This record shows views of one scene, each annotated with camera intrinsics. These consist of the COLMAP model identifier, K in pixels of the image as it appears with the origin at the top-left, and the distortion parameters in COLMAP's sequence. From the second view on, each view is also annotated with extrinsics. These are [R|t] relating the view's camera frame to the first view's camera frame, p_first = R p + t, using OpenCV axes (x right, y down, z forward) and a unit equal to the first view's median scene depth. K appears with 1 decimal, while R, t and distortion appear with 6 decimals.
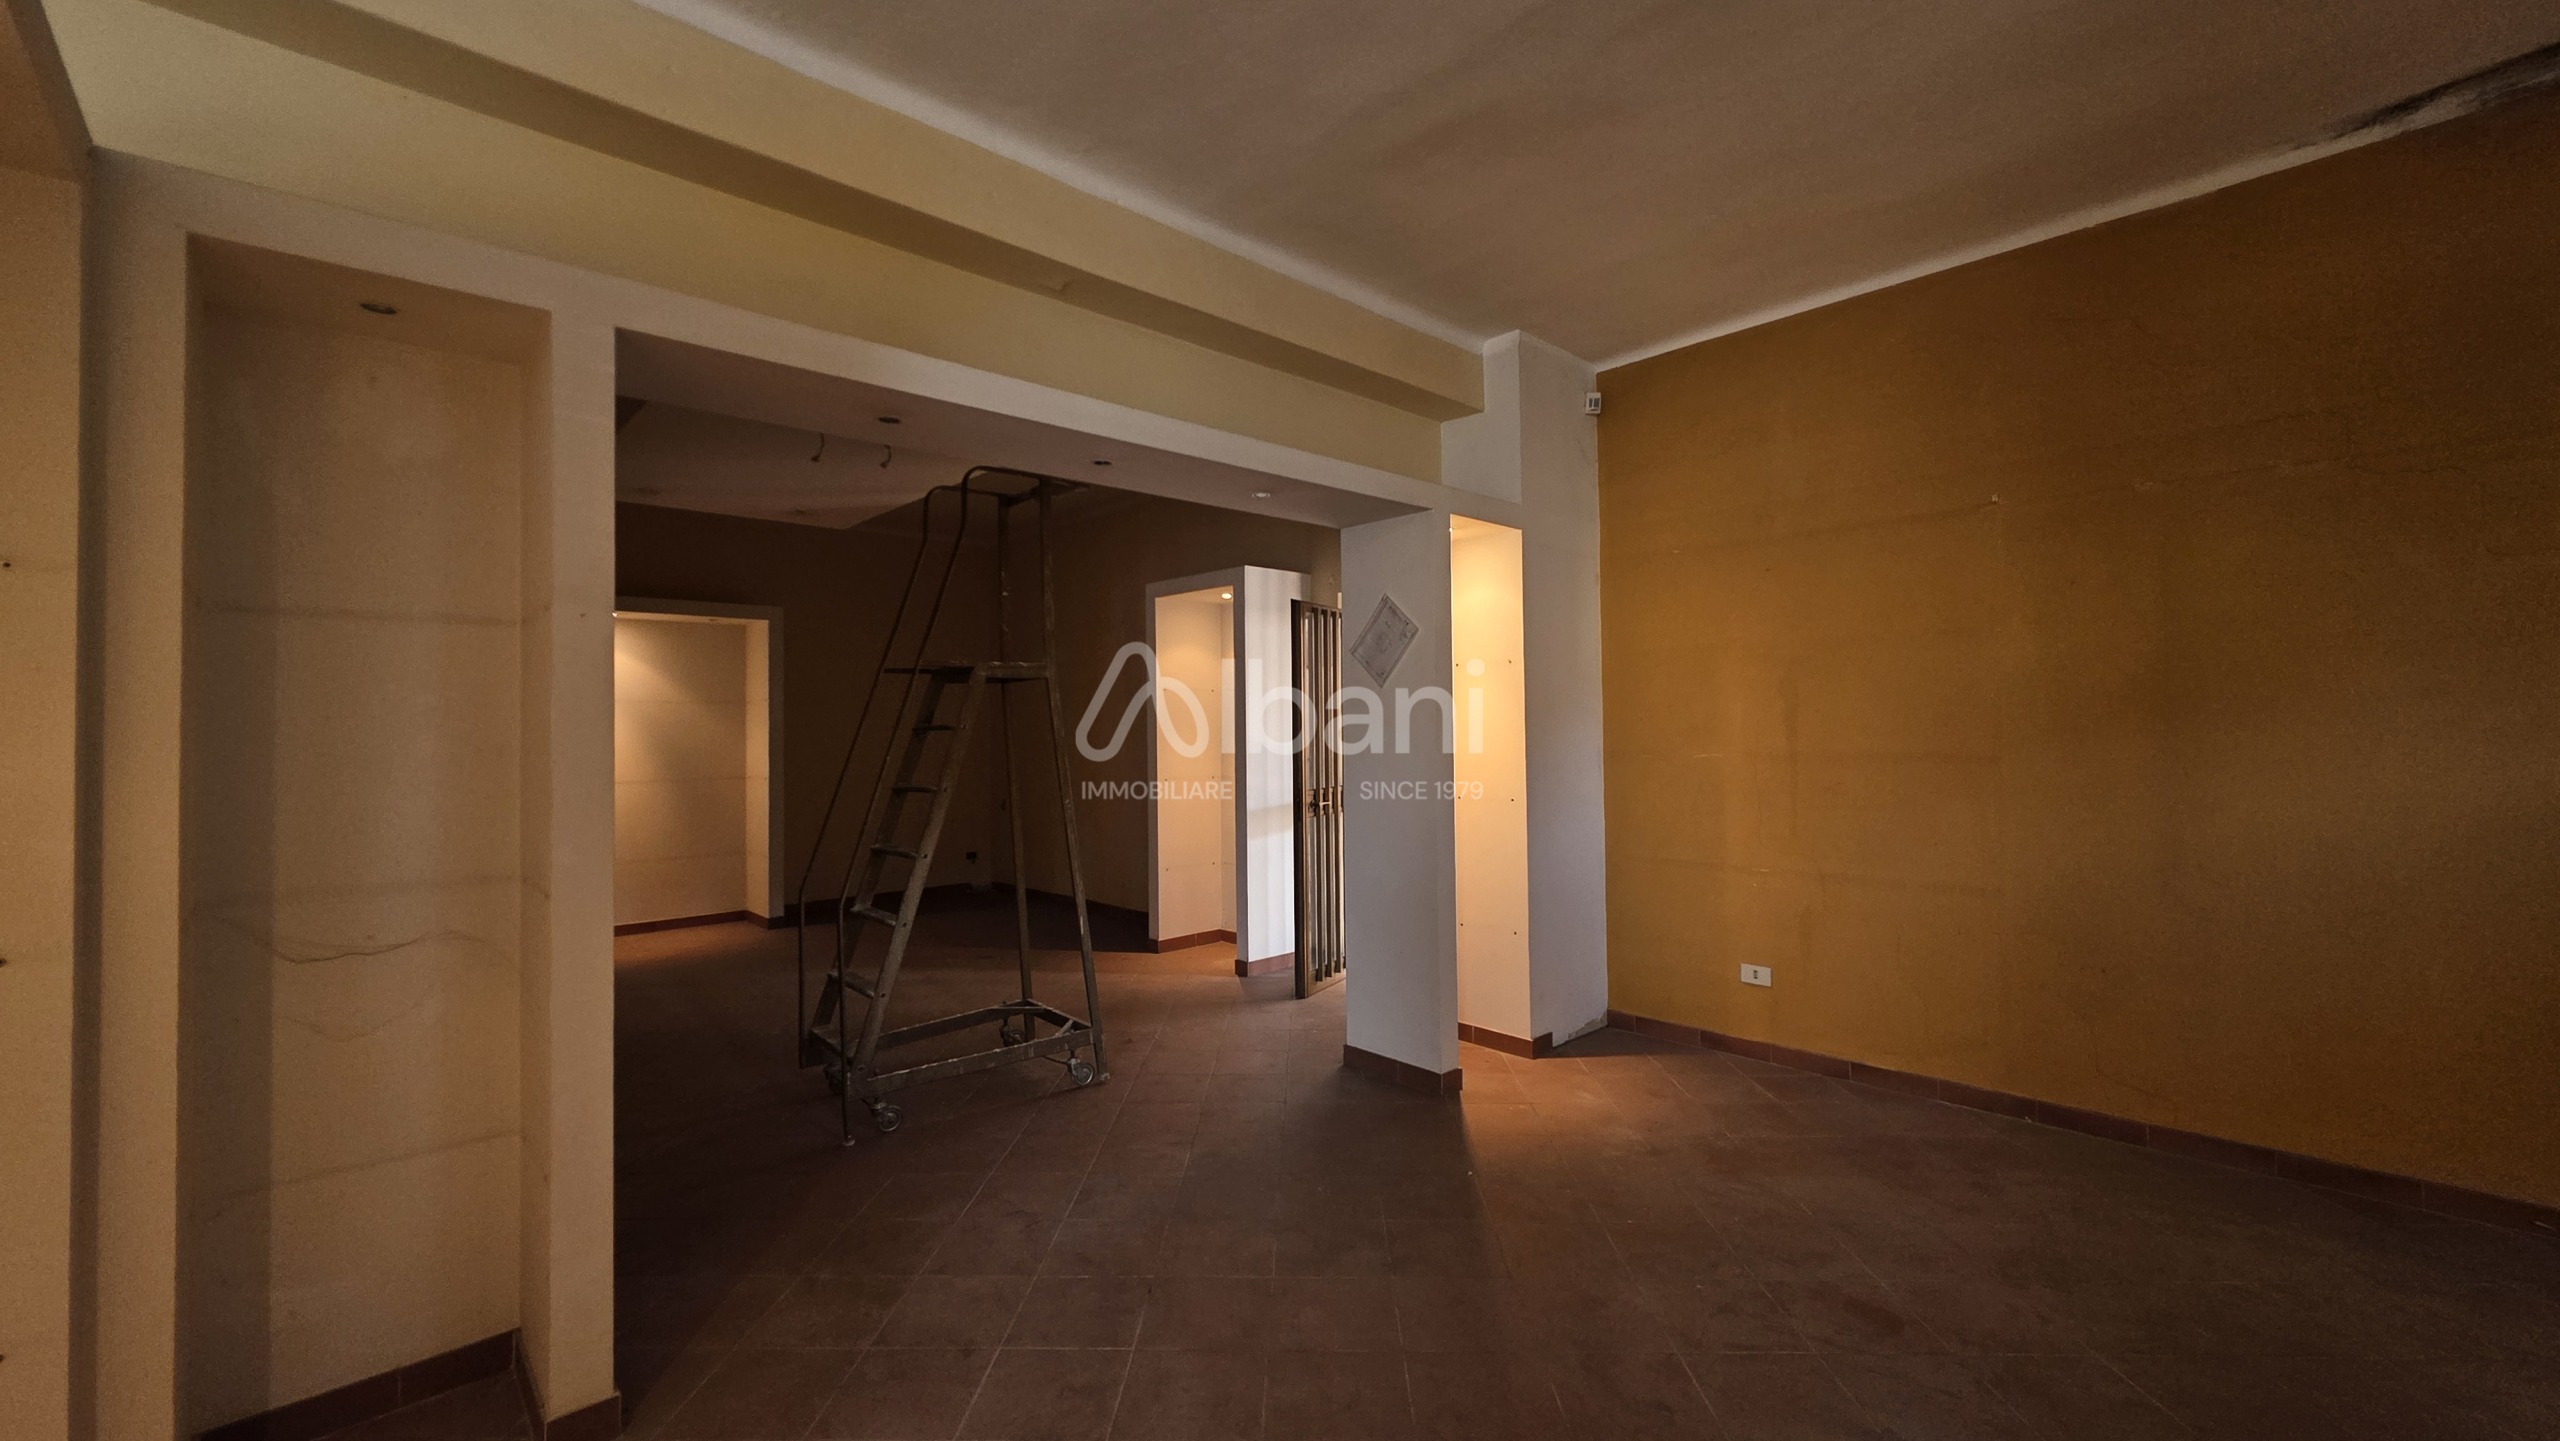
lens RADIAL K [[1021.5, 0, 1284.4], [0, 1021.5, 711.4], [0, 0, 1]] dist [-0.000170, -0.000226]
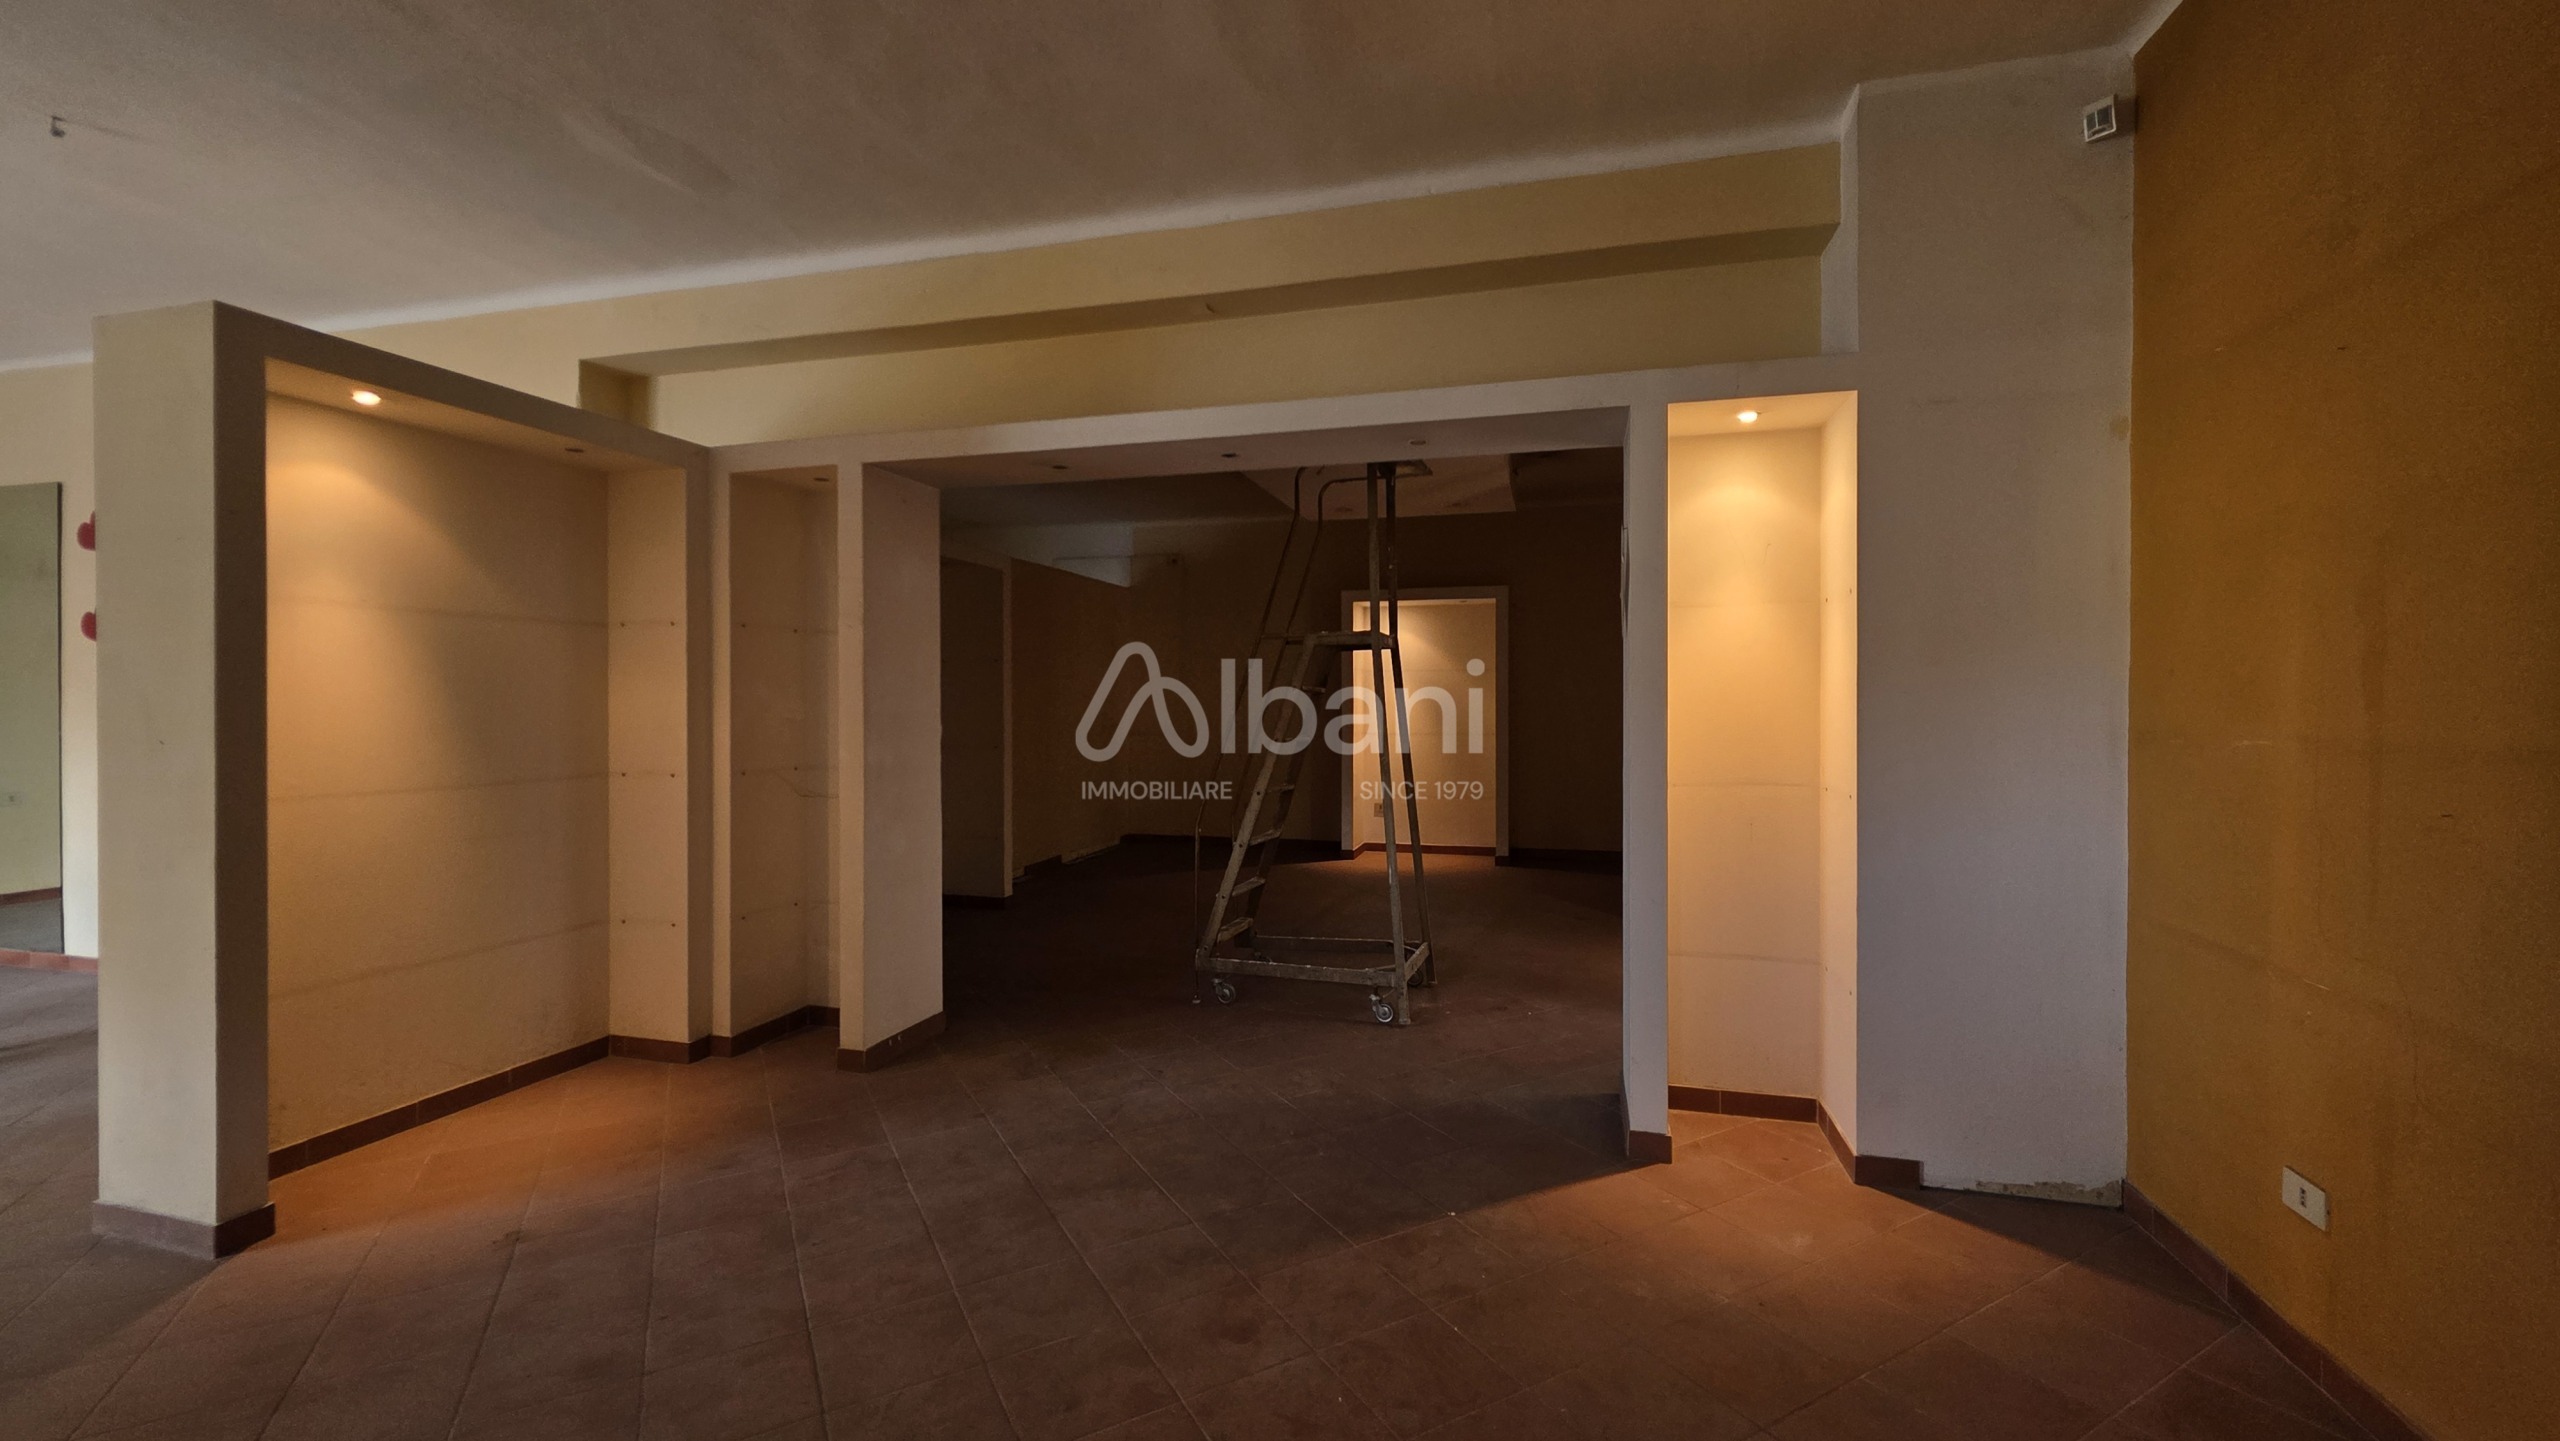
lens RADIAL K [[1021.5, 0, 1282.5], [0, 1021.5, 717.5], [0, 0, 1]] dist [-0.000170, -0.000226]
pose [[0.515448, 0.022708, -0.856620, 0.633868], [0.009879, 0.999425, 0.032438, 0.009308], [0.856864, -0.025183, 0.514927, 0.348121]]
